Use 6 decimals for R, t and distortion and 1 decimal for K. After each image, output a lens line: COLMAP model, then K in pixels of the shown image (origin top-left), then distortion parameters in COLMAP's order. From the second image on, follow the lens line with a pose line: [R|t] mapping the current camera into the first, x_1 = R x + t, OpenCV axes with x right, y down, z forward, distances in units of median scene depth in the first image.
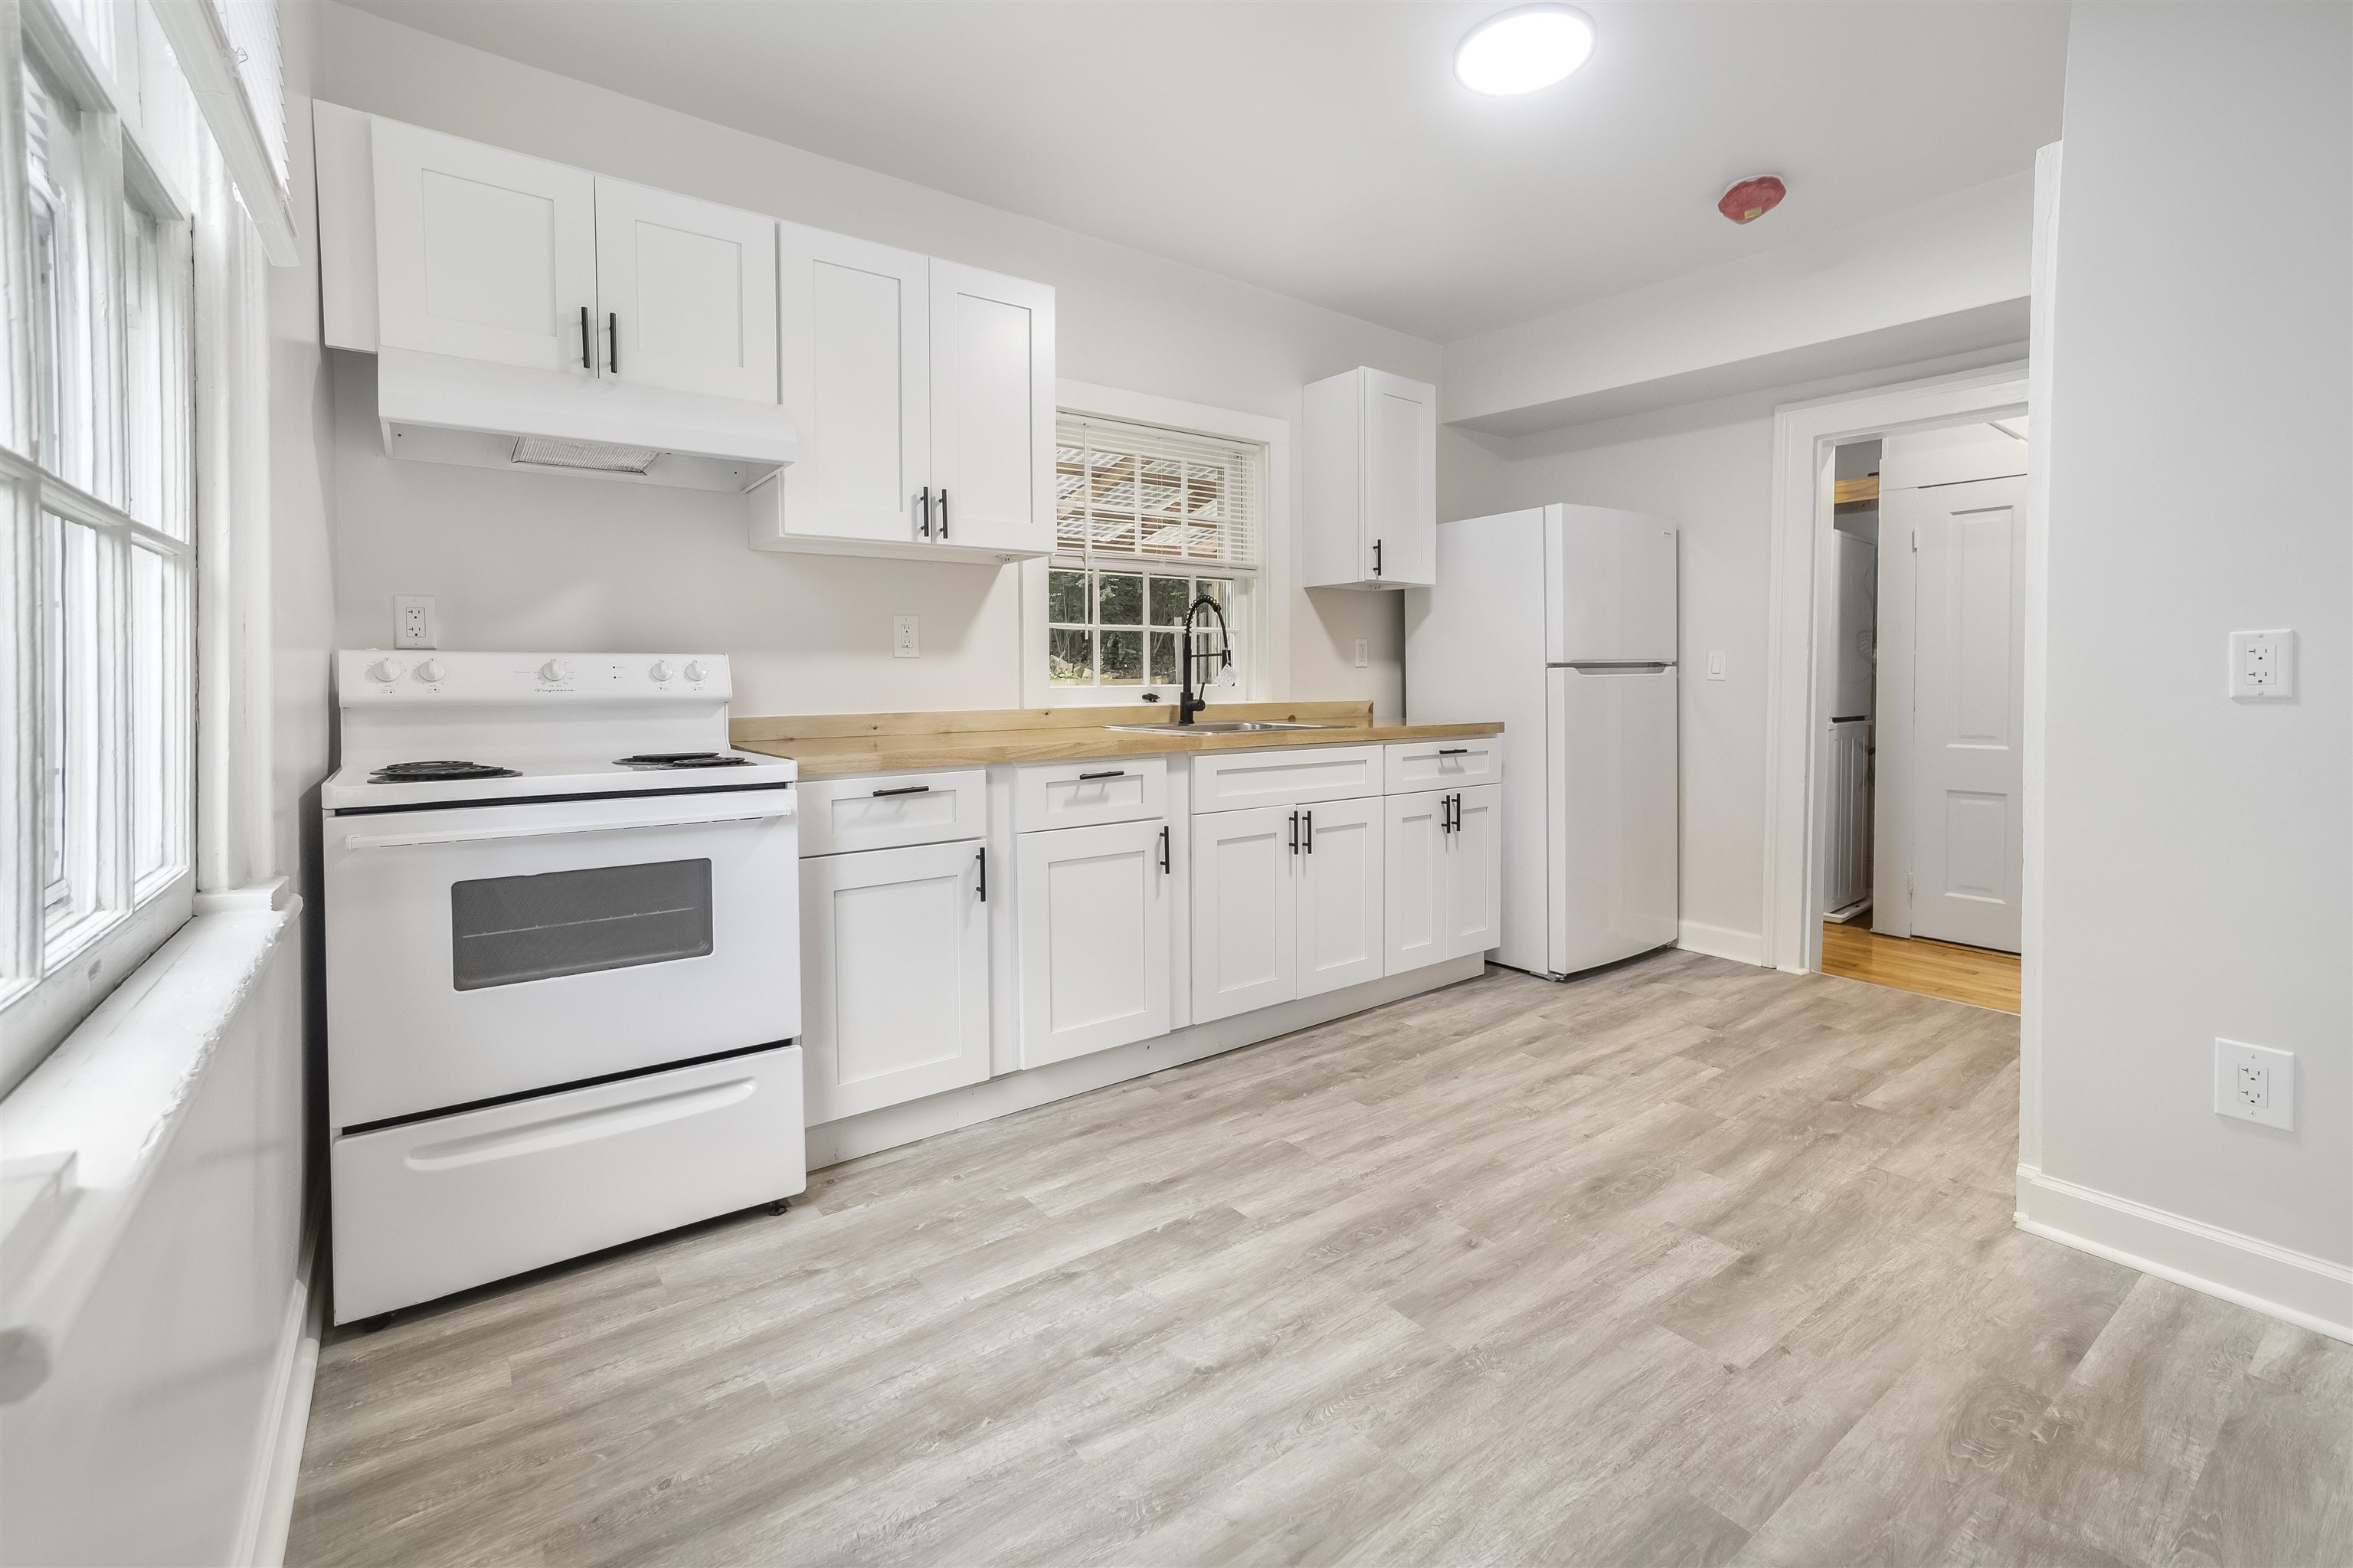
lens RADIAL K [[1030.3, 0, 1179.6], [0, 1030.3, 709.1], [0, 0, 1]] dist [-0.043324, 0.017272]
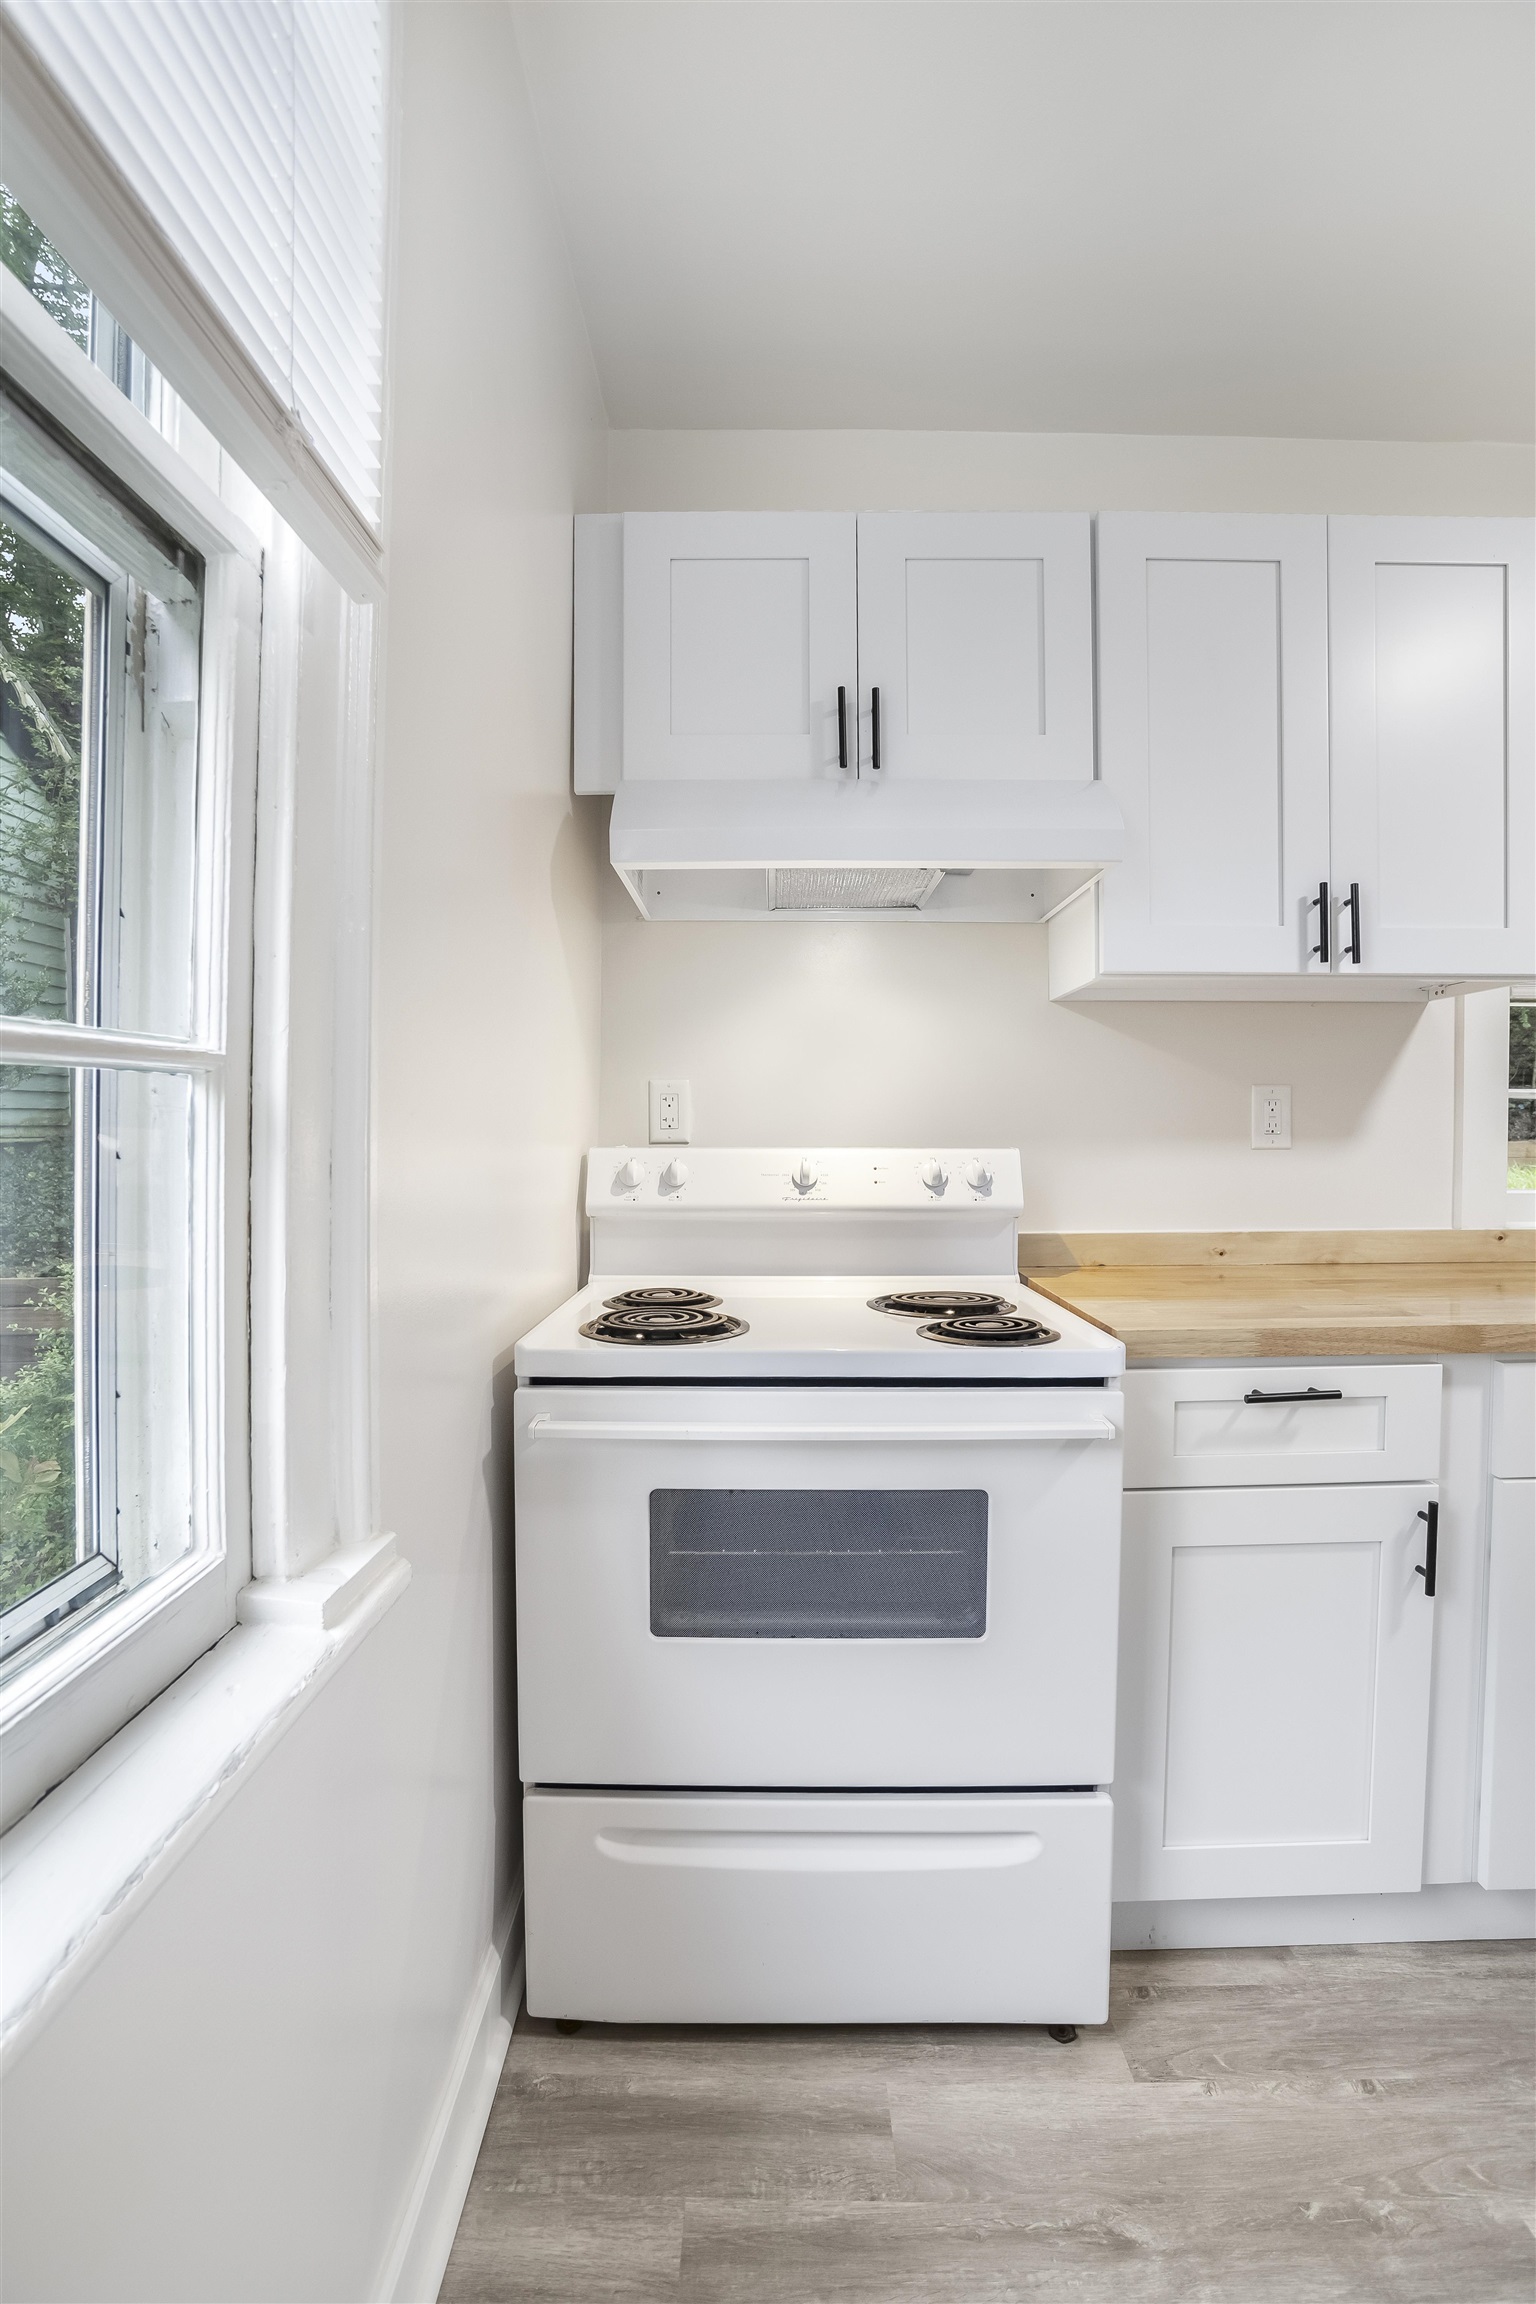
lens RADIAL K [[1064.4, 0, 767.0], [0, 1064.4, 1219.1], [0, 0, 1]] dist [-0.049546, 0.022891]
pose [[0.800118, 0.041789, -0.598385, -0.153430], [-0.013495, 0.998572, 0.051692, -0.048229], [0.599691, -0.033284, 0.799539, 0.334889]]
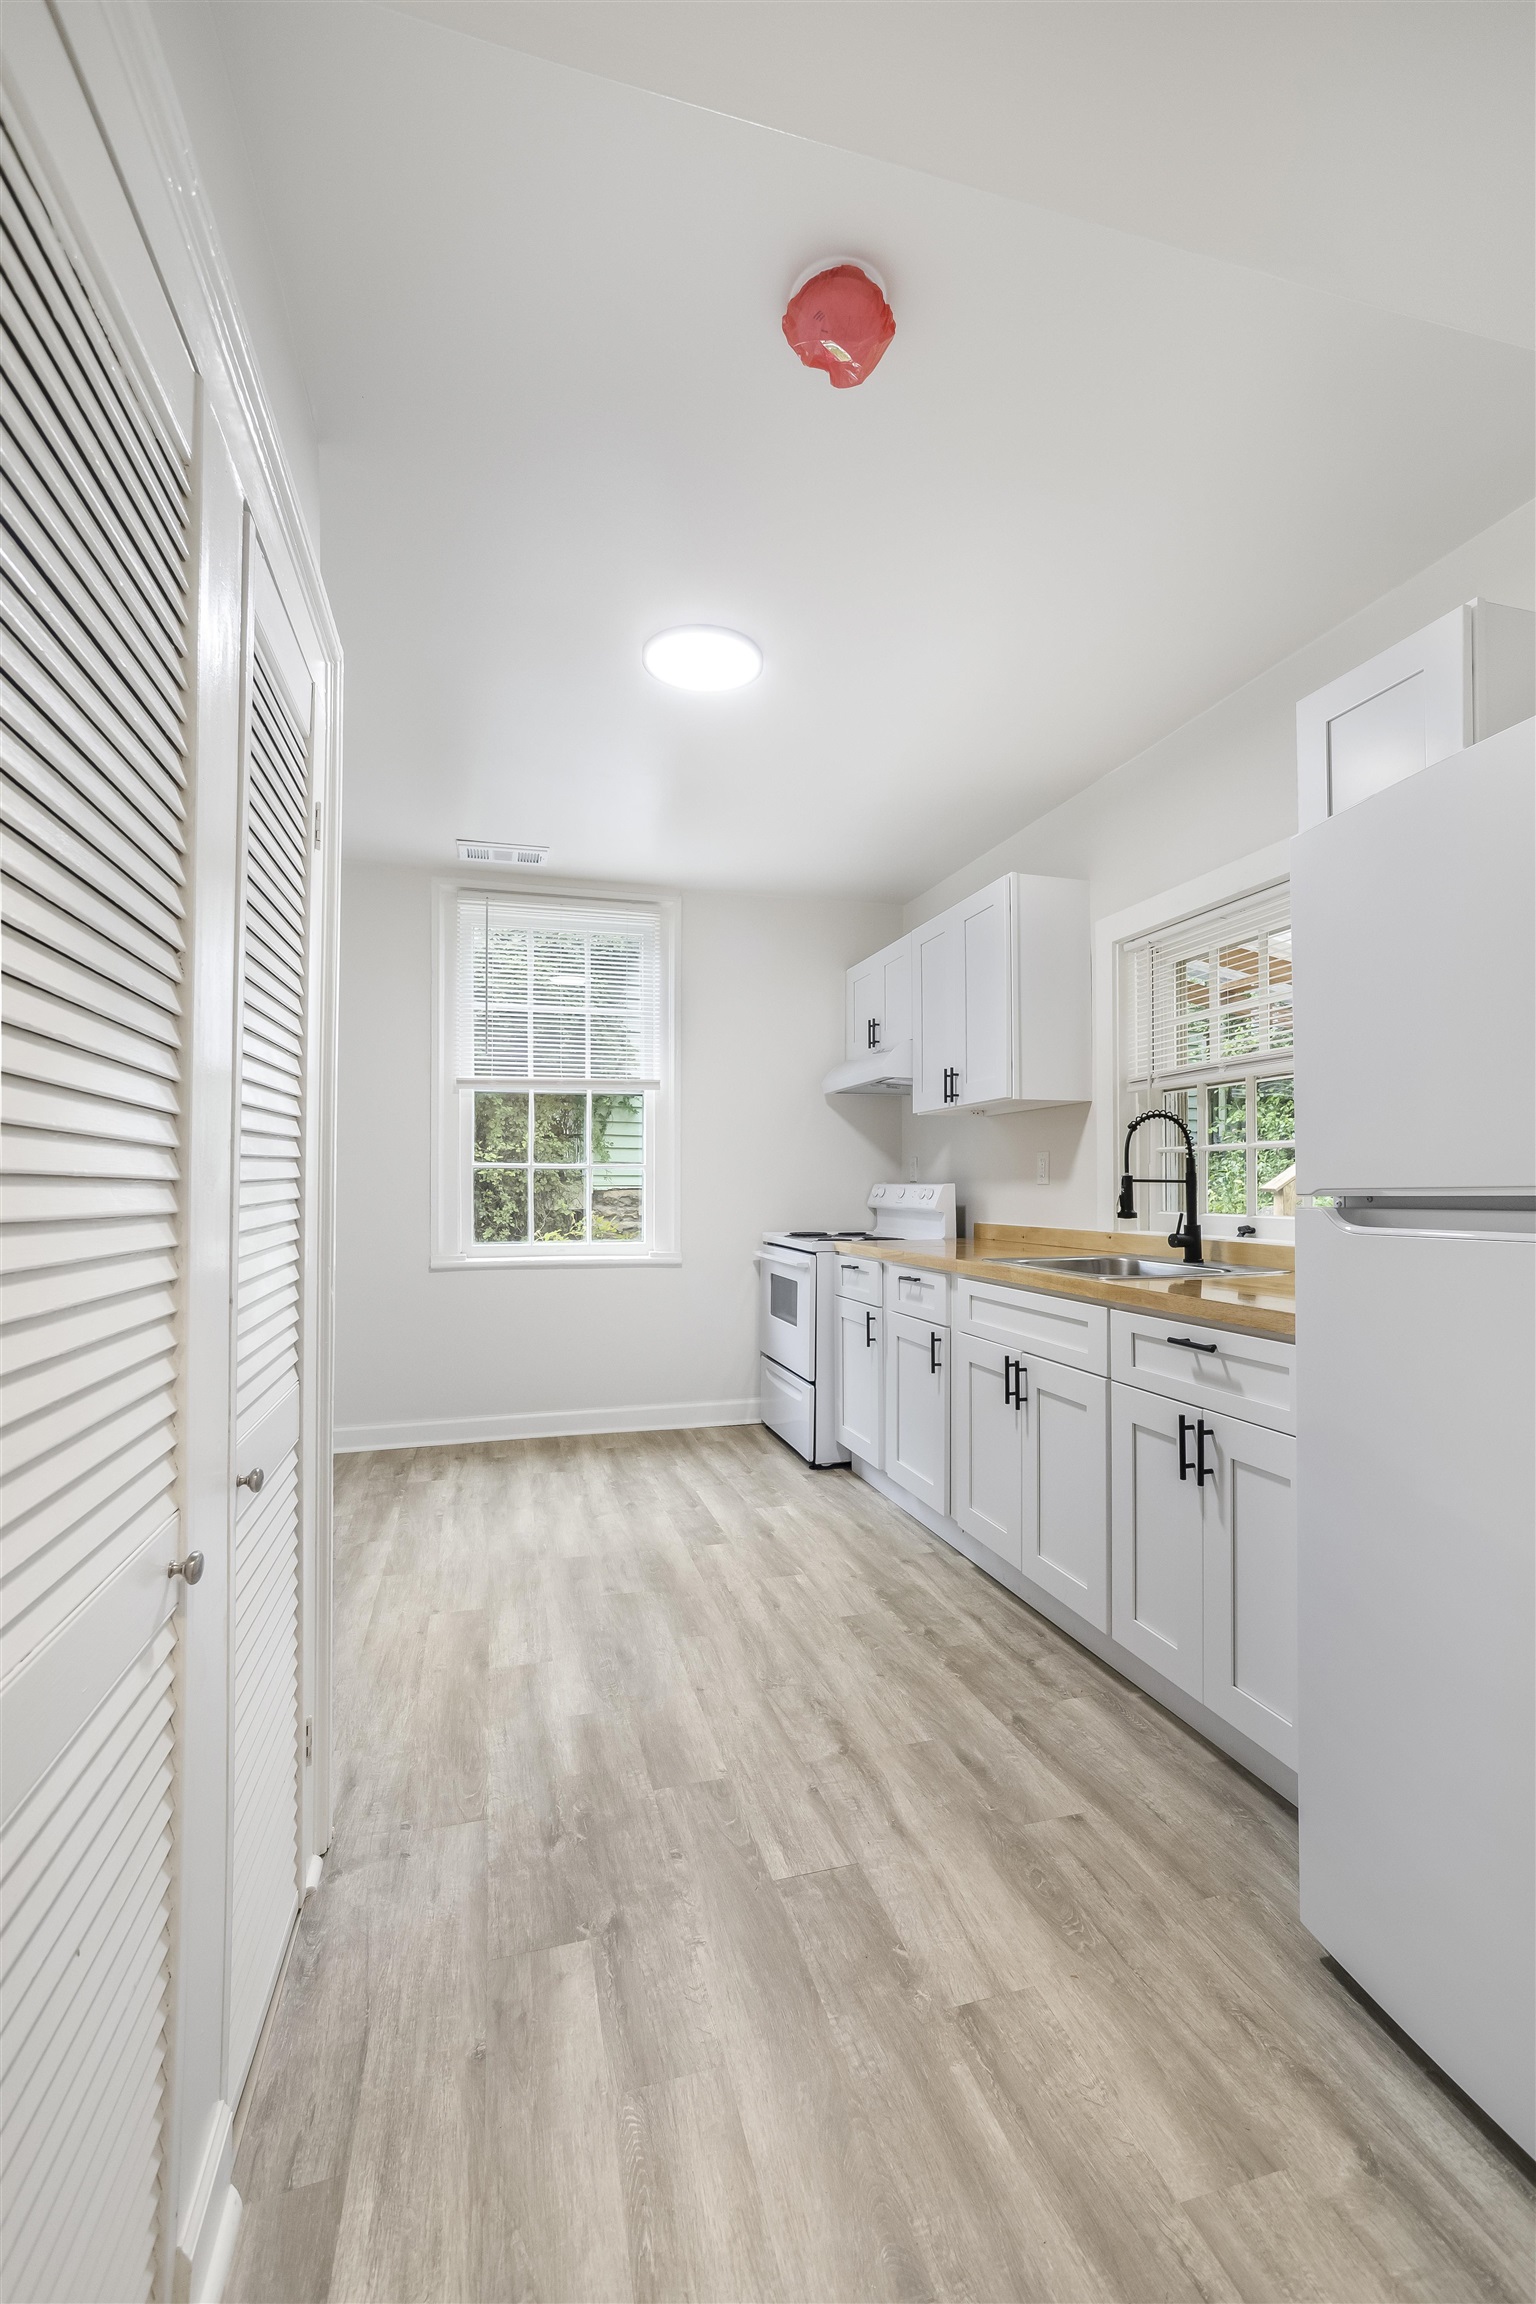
lens RADIAL K [[1033.8, 0, 768.0], [0, 1033.8, 1152.0], [0, 0, 1]] dist [0.000235, 0.000050]
pose [[-0.373325, -0.017361, -0.927538, 1.358578], [-0.013830, 0.999818, -0.013148, -0.086377], [0.927597, 0.007920, -0.373497, 1.486084]]
